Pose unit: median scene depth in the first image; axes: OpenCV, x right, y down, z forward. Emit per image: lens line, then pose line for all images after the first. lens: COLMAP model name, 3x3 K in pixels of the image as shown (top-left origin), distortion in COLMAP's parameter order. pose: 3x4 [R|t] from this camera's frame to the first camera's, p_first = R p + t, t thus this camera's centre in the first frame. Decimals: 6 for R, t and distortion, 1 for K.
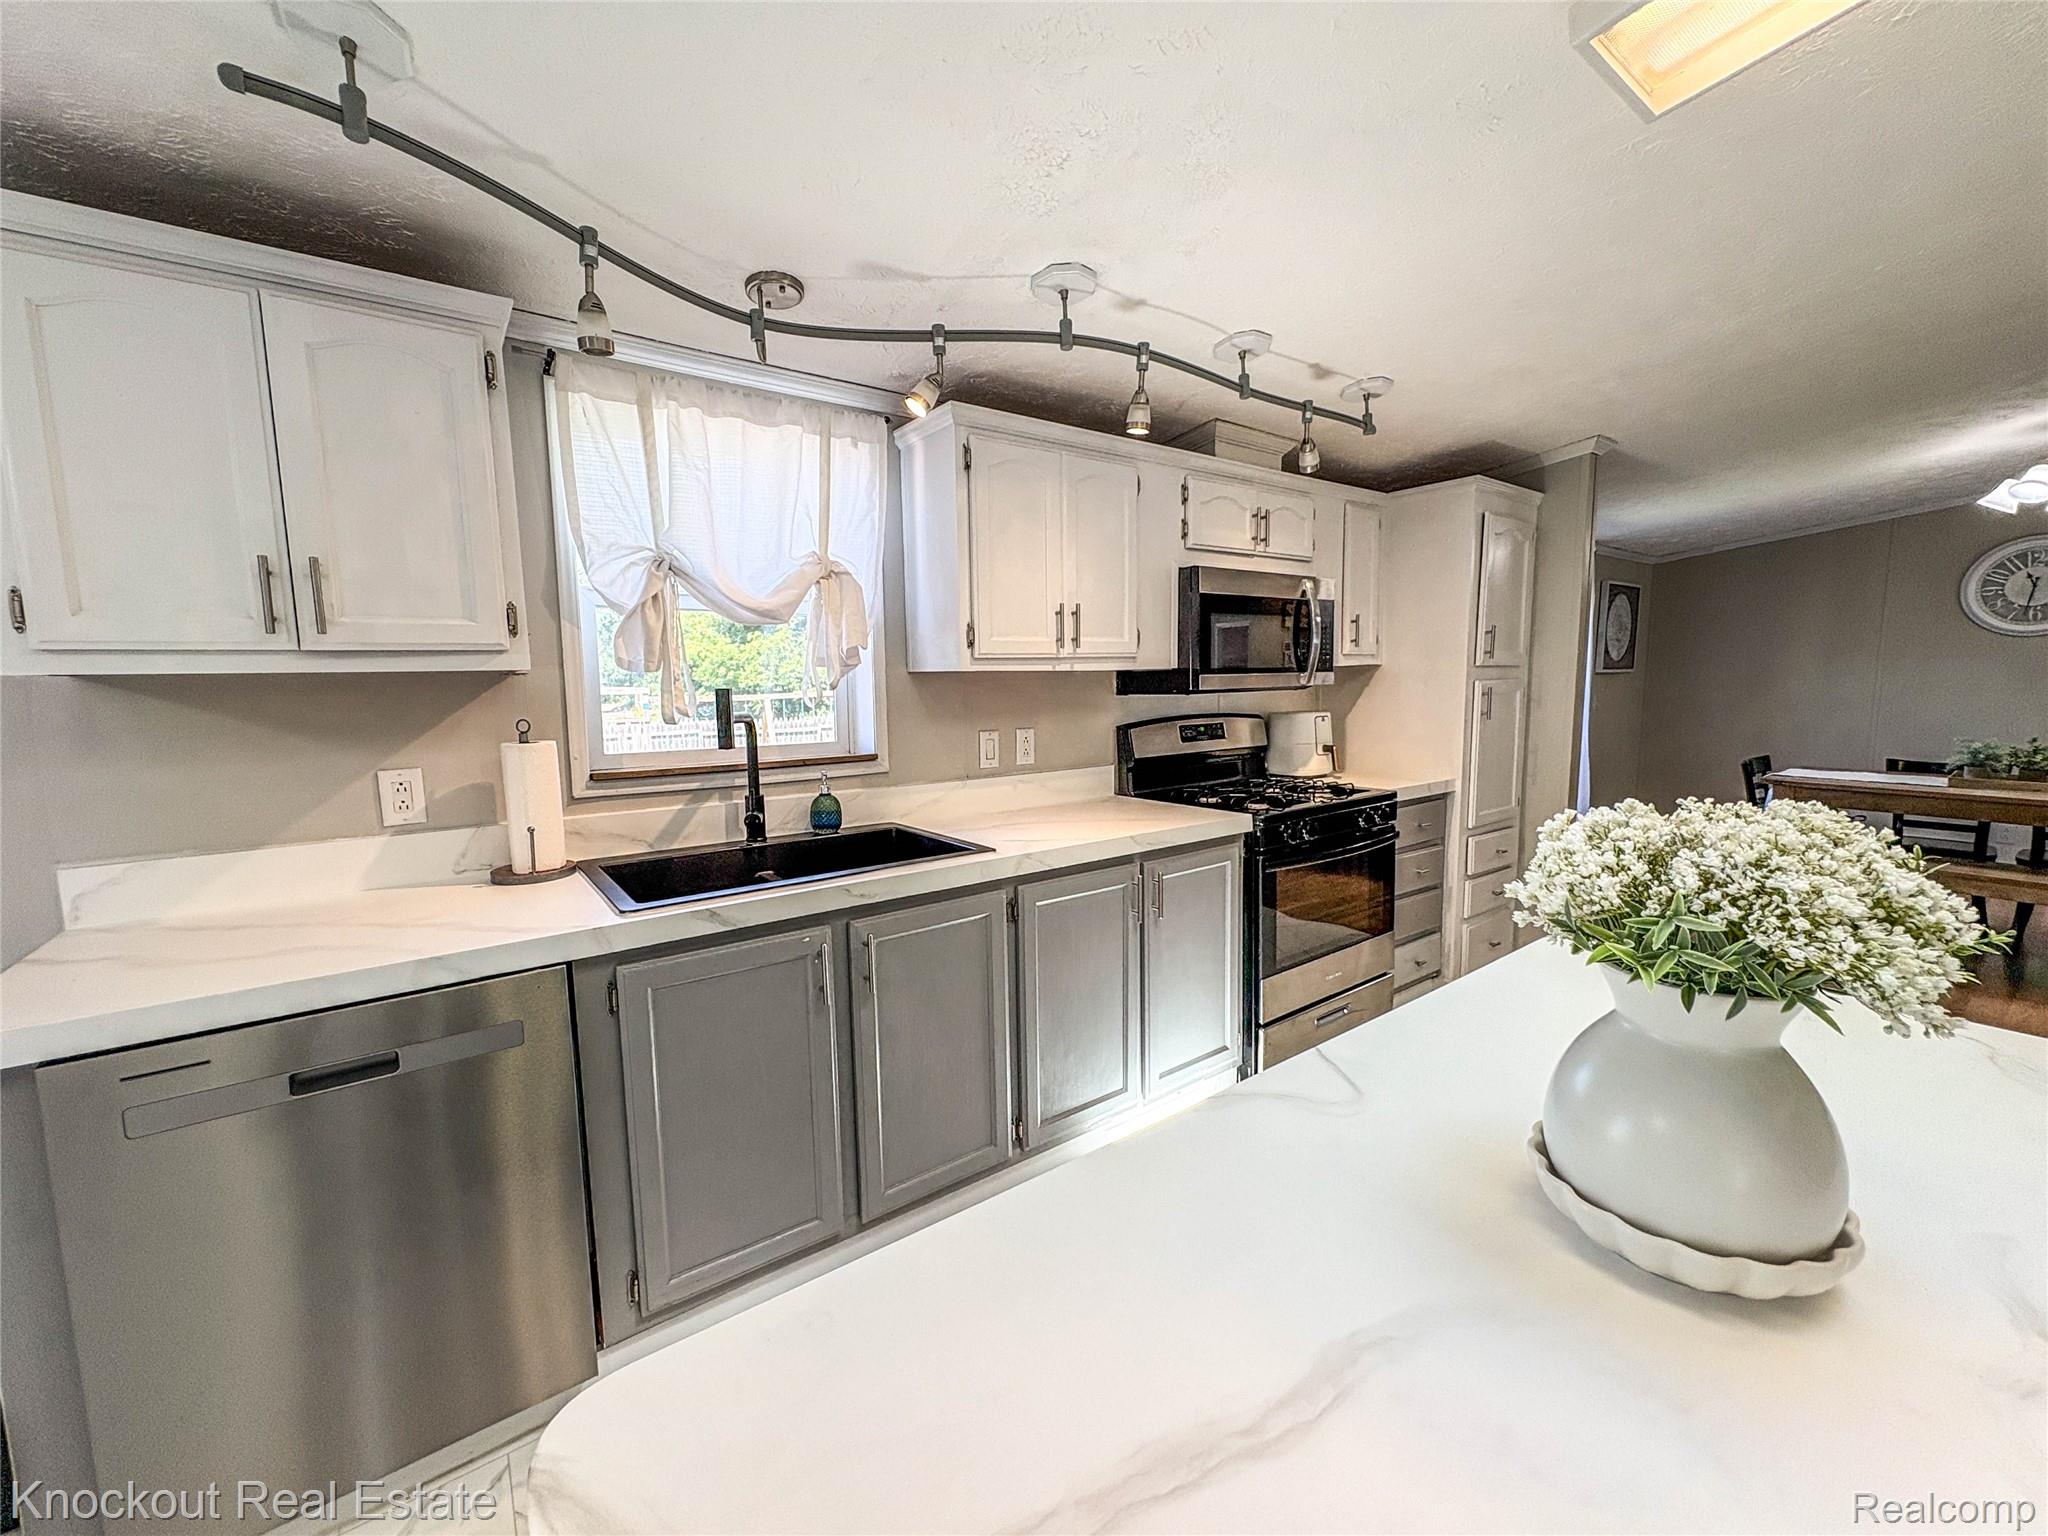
lens RADIAL K [[817.8, 0, 1023.7], [0, 817.8, 769.2], [0, 0, 1]] dist [-0.000738, -0.000041]
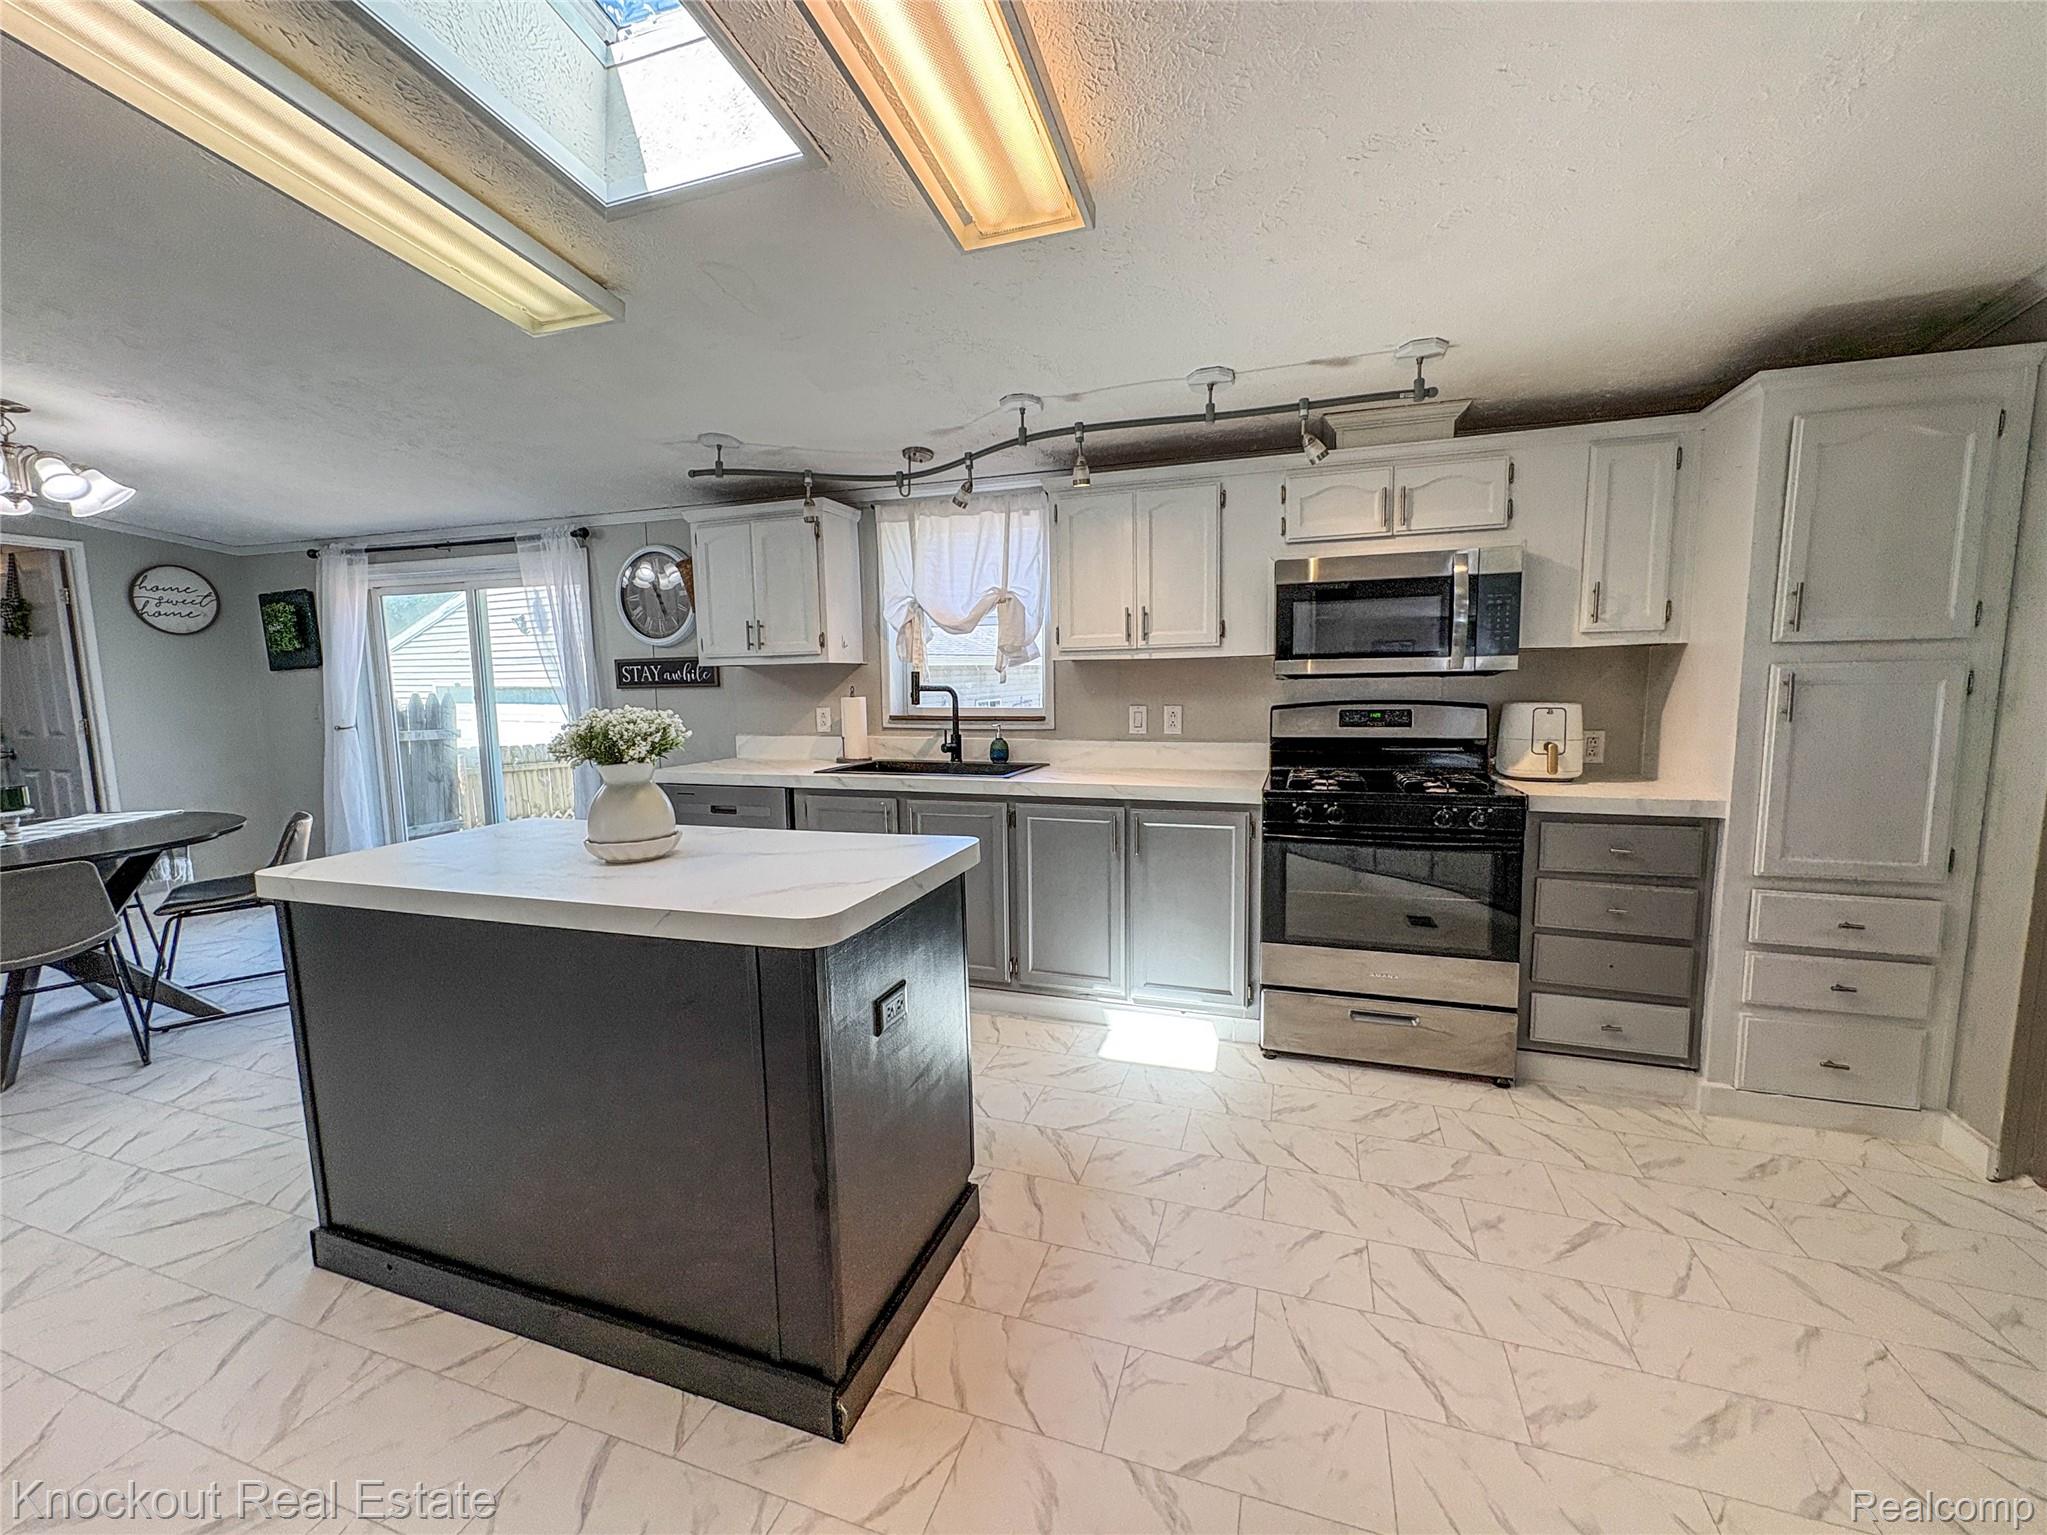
lens RADIAL K [[817.4, 0, 1023.2], [0, 817.4, 768.7], [0, 0, 1]] dist [-0.000738, -0.000041]
pose [[0.575717, 0.096855, -0.811892, 0.977841], [-0.086351, 0.994609, 0.057420, -0.005910], [0.813076, 0.037050, 0.580977, 0.104811]]
